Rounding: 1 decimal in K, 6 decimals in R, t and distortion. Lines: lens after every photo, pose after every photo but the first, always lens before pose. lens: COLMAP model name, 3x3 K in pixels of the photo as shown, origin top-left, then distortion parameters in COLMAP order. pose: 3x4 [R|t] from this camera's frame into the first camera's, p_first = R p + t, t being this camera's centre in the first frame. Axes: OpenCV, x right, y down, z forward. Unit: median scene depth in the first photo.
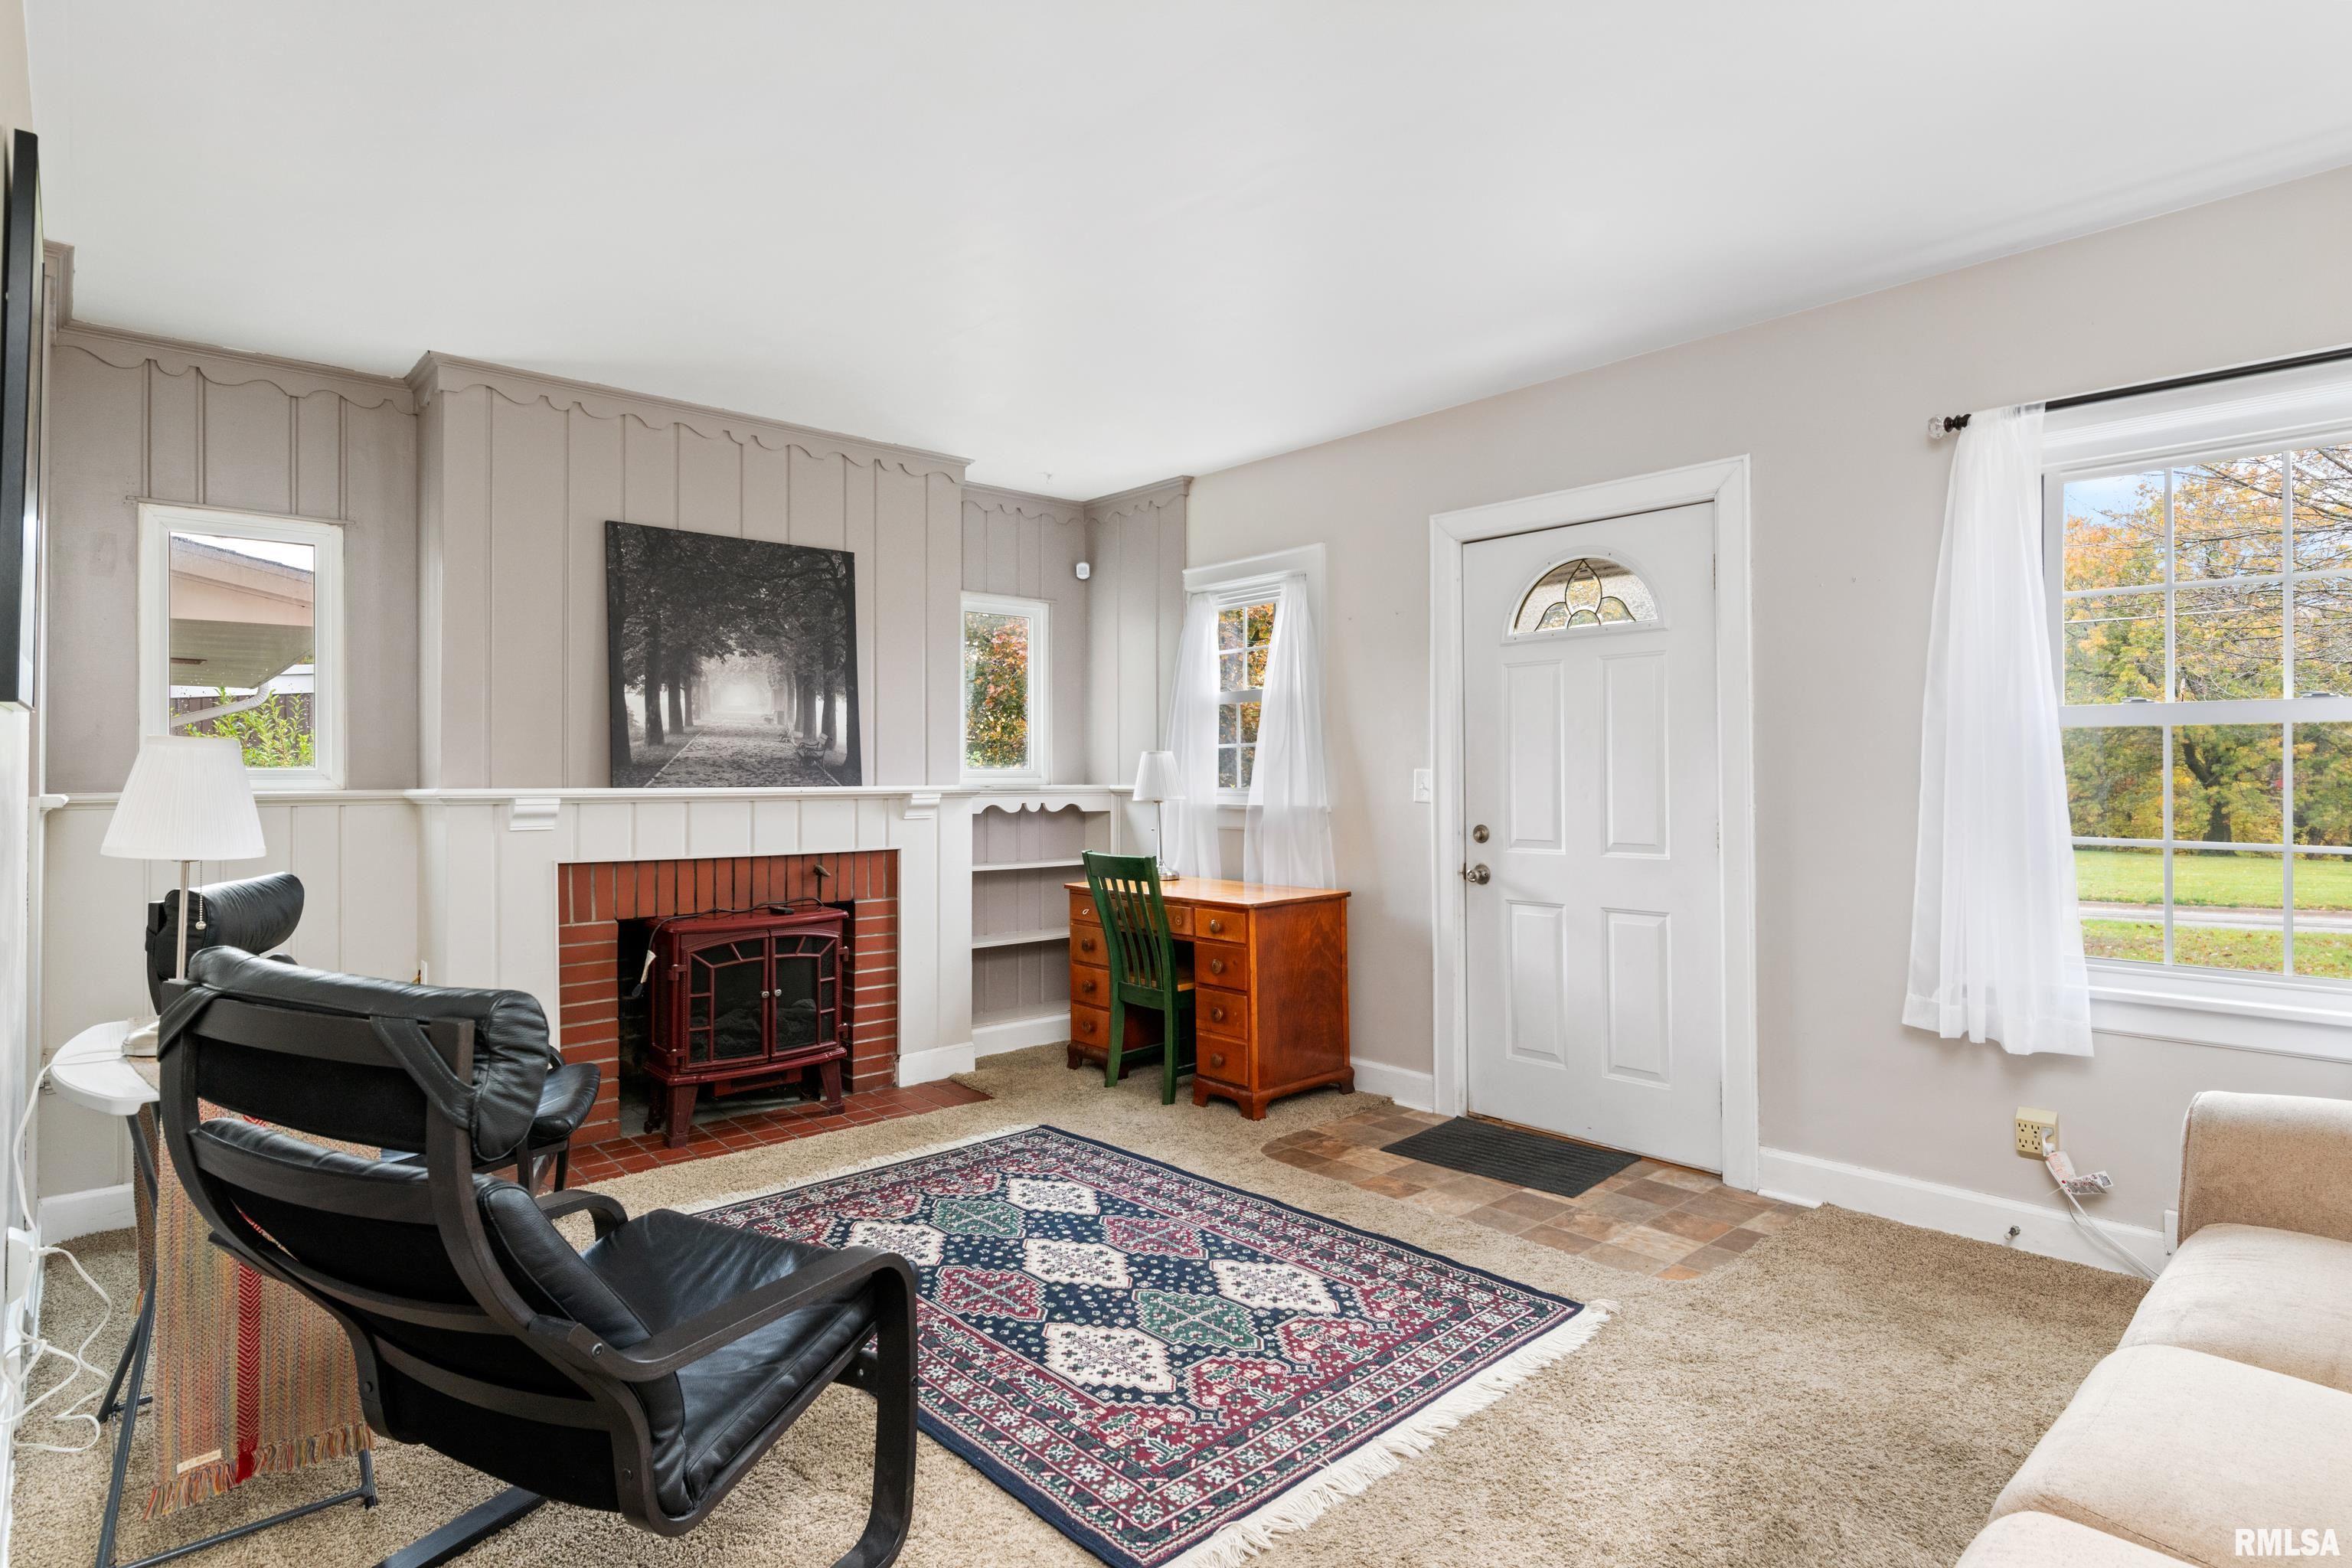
lens RADIAL K [[1209.9, 0, 1174.1], [0, 1209.9, 768.3], [0, 0, 1]] dist [-0.006818, -0.000455]
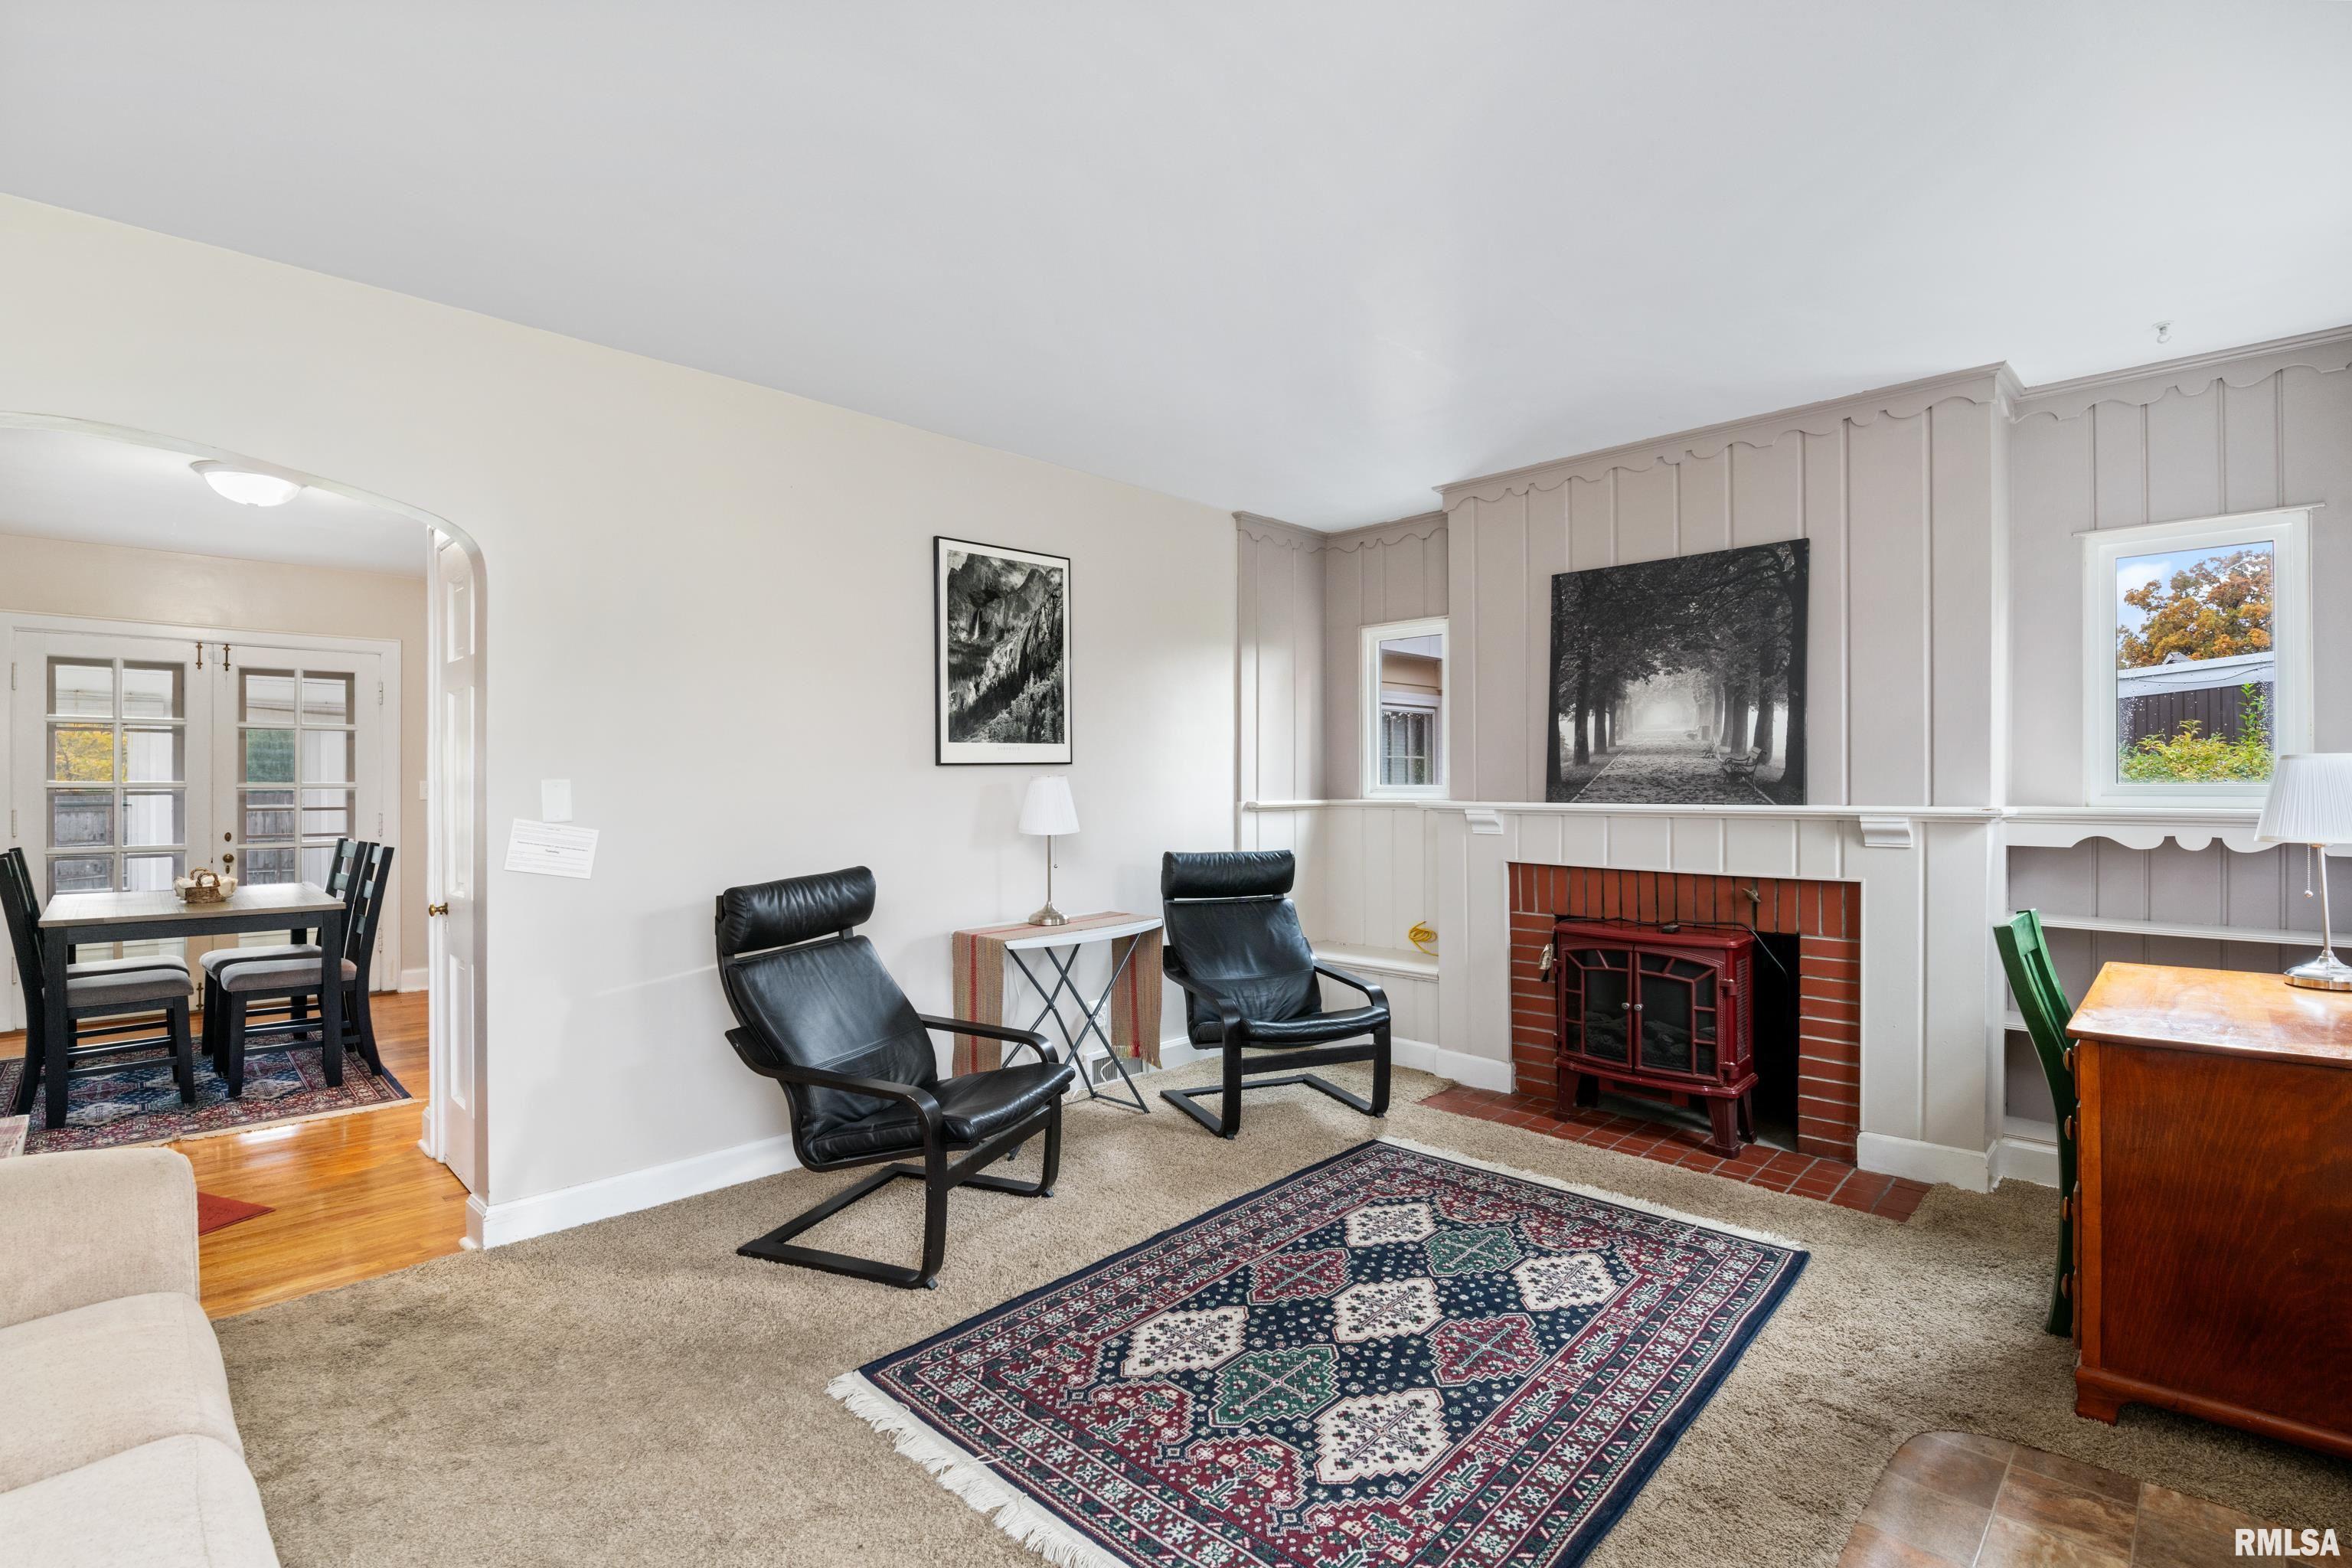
lens RADIAL K [[1068.0, 0, 1189.0], [0, 1068.0, 789.7], [0, 0, 1]] dist [-0.001843, -0.000238]
pose [[0.072503, 0.010962, -0.997308, 0.567330], [0.011635, 0.999862, 0.011836, -0.012829], [0.997300, -0.012462, 0.072365, 0.592729]]
